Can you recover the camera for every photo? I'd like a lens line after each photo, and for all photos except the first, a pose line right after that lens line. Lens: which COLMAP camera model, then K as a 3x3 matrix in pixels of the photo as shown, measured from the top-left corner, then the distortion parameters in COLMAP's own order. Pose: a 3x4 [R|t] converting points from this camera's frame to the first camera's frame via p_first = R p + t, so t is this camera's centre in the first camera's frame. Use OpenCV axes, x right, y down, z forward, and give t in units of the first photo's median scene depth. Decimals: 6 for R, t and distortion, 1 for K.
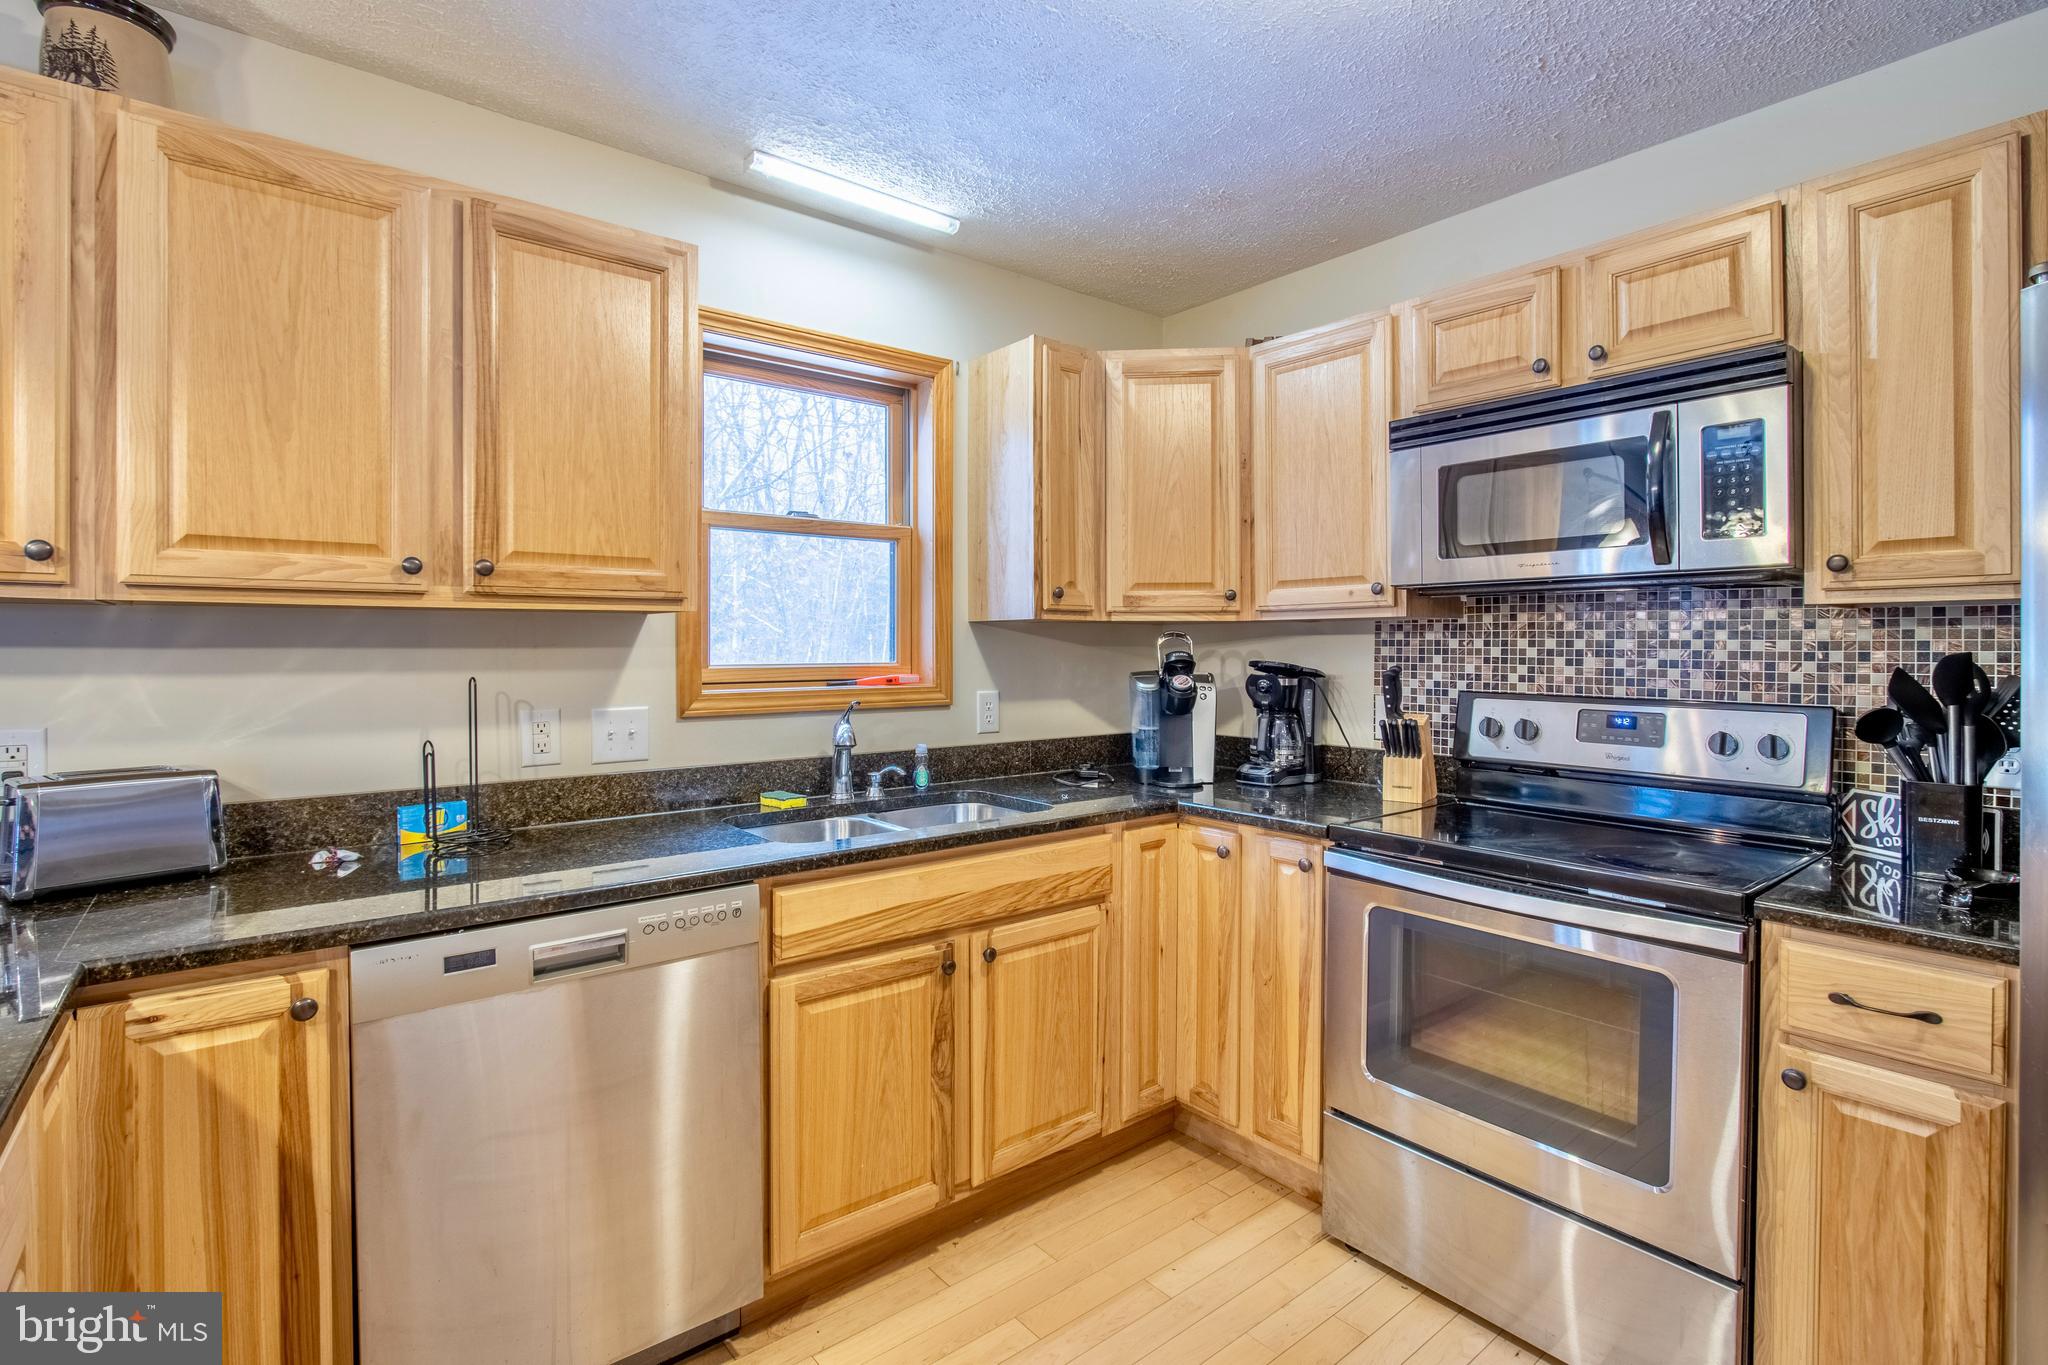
lens RADIAL K [[956.6, 0, 1018.0], [0, 956.6, 647.9], [0, 0, 1]] dist [-0.020610, 0.003704]
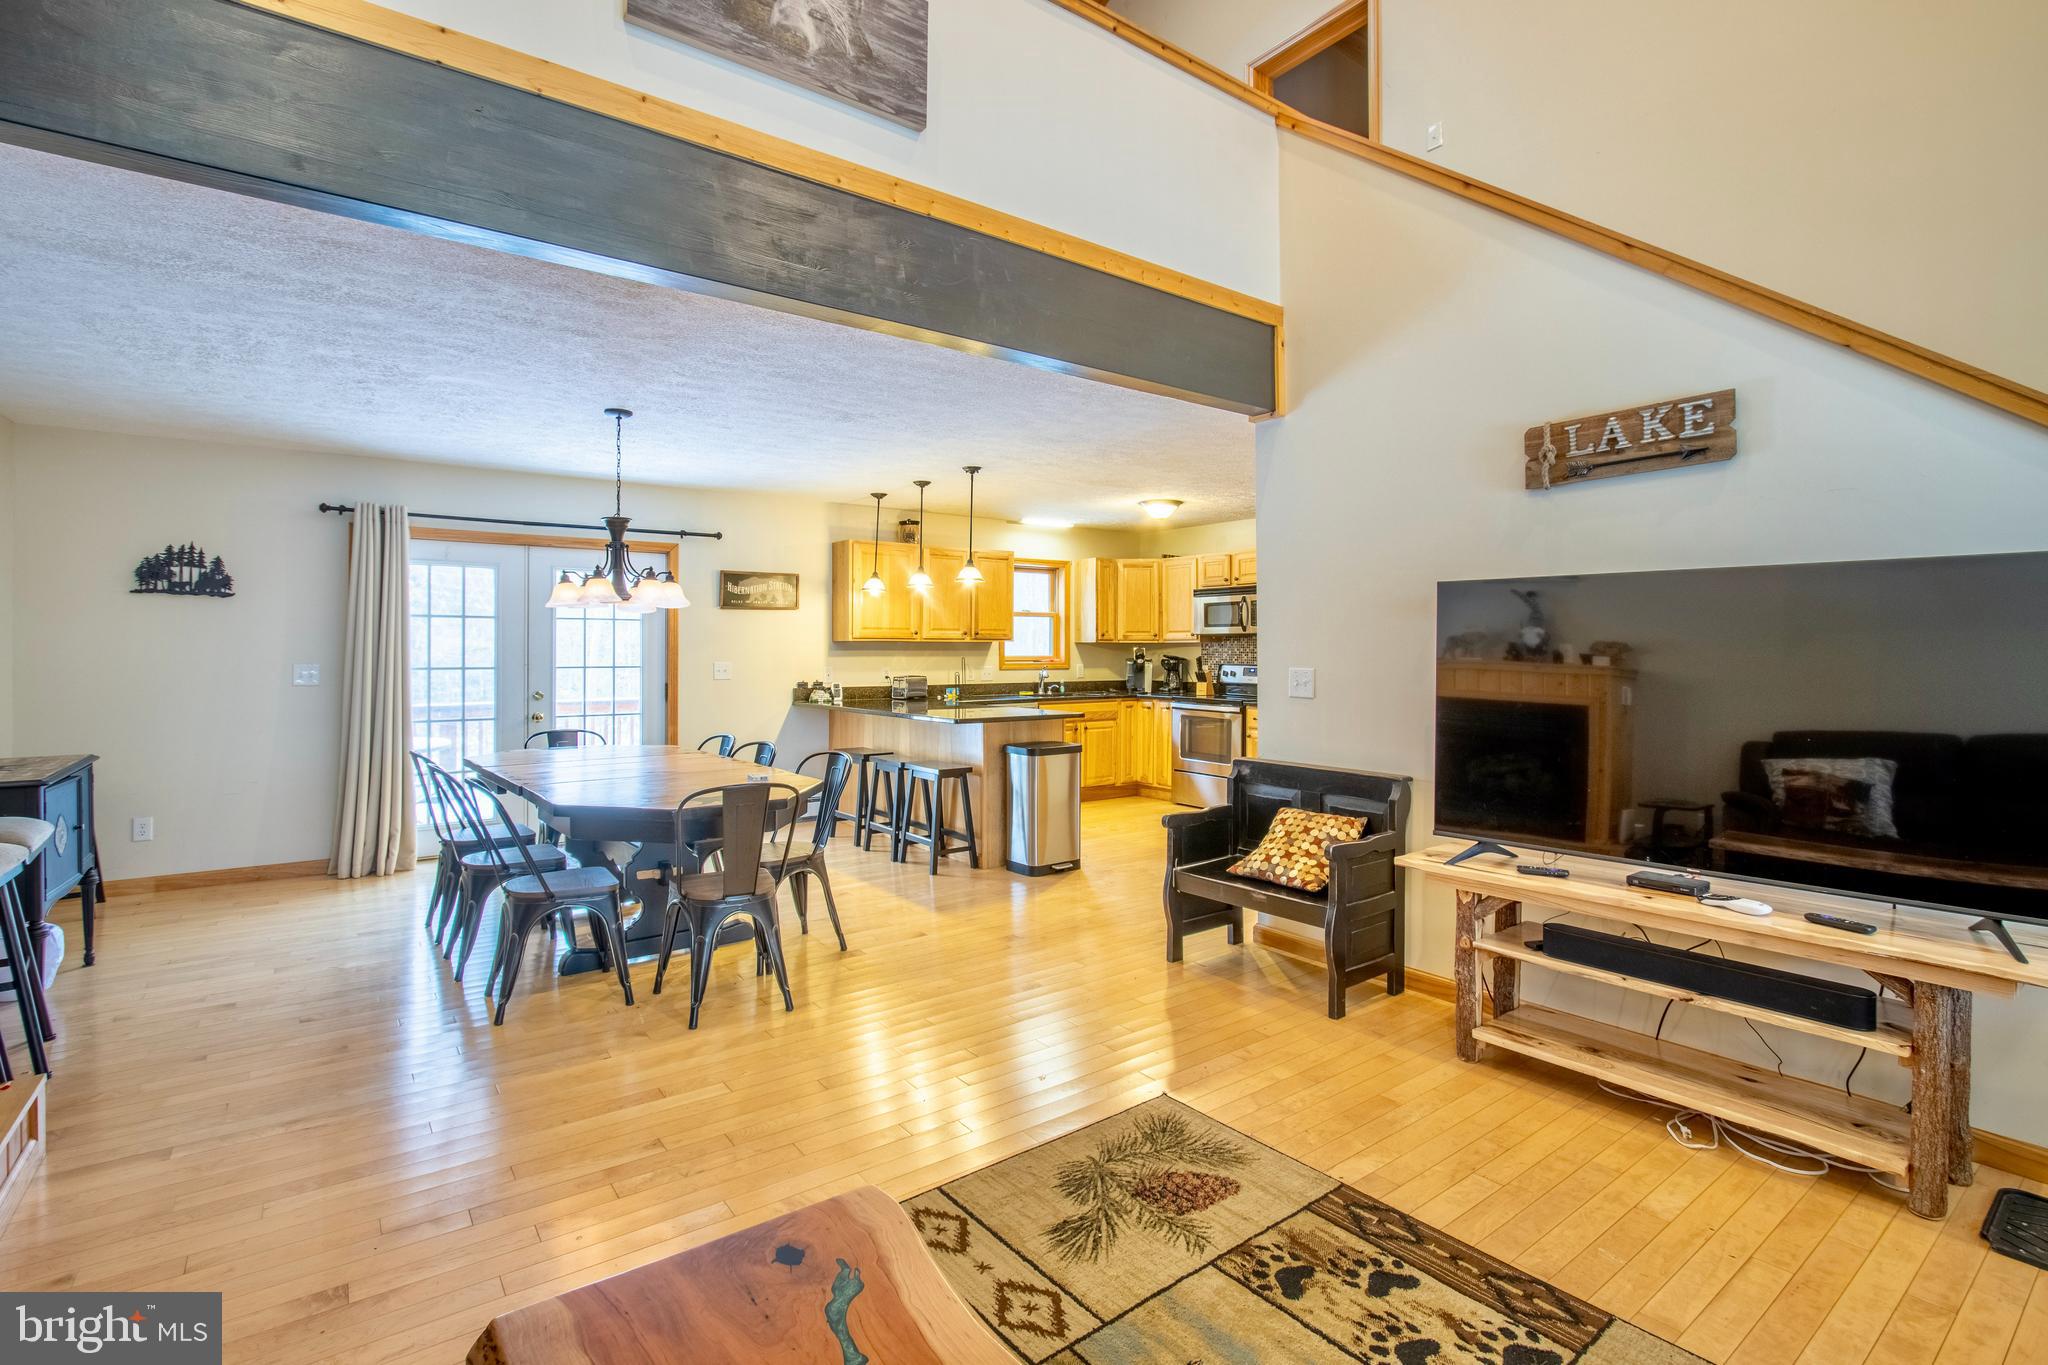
lens RADIAL K [[956.6, 0, 1020.6], [0, 956.6, 646.7], [0, 0, 1]] dist [-0.020610, 0.003704]
pose [[0.999306, 0.001557, -0.037211, -0.141364], [-0.001766, 0.999983, -0.005580, 0.004432], [0.037202, 0.005642, 0.999292, -2.746451]]
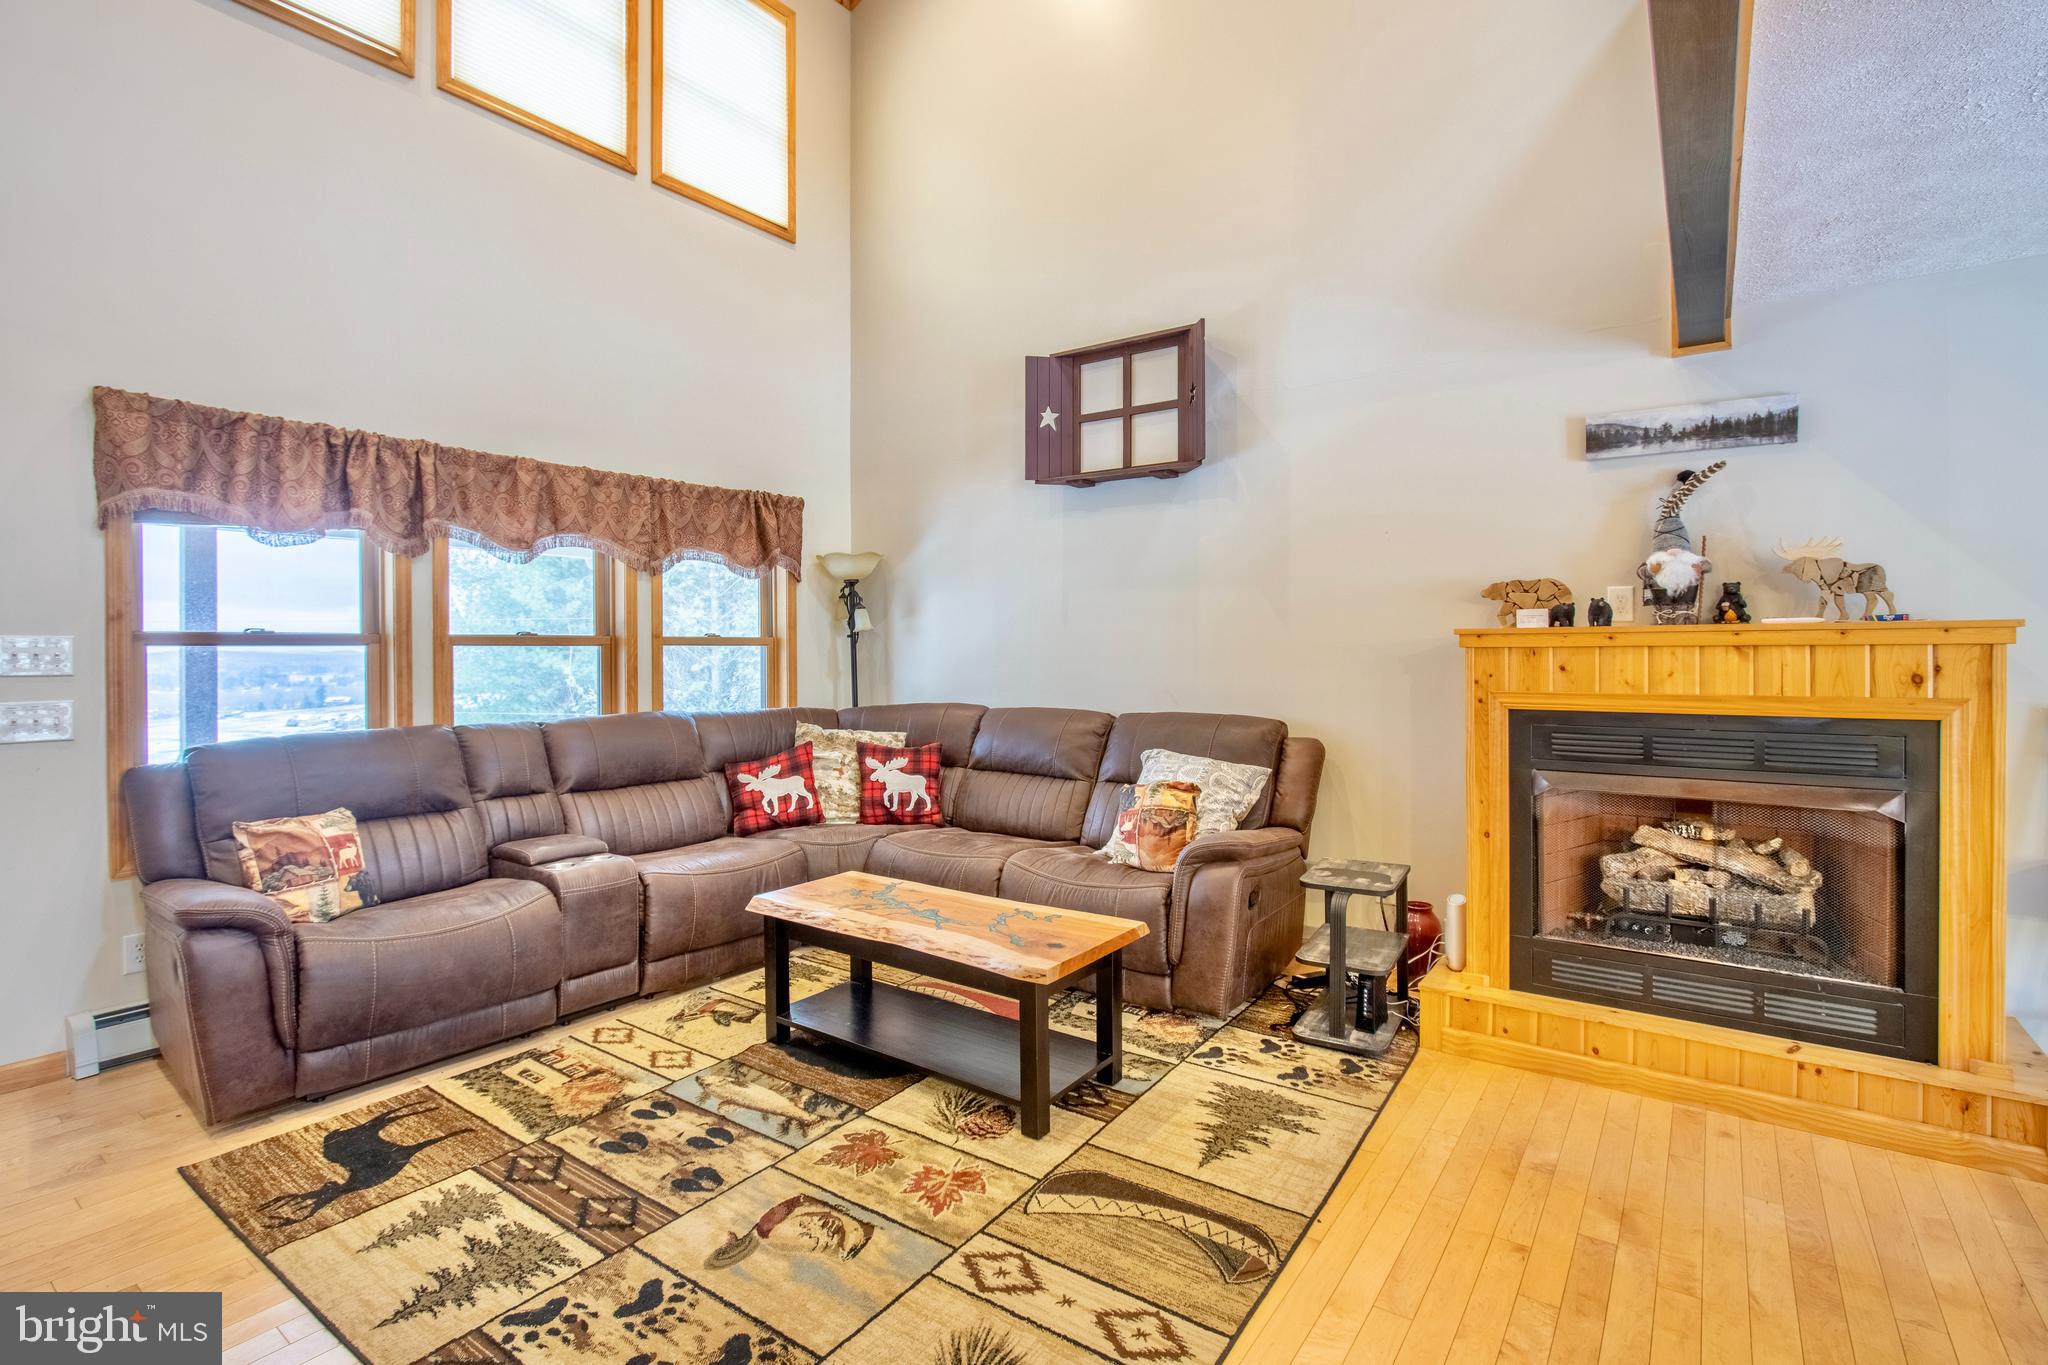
lens RADIAL K [[956.6, 0, 1016.1], [0, 956.6, 650.3], [0, 0, 1]] dist [-0.020610, 0.003704]
pose [[-0.965998, 0.005979, -0.258479, 0.051508], [0.006201, 0.999981, -0.000044, 0.001898], [0.258474, -0.001645, -0.966017, -1.029741]]
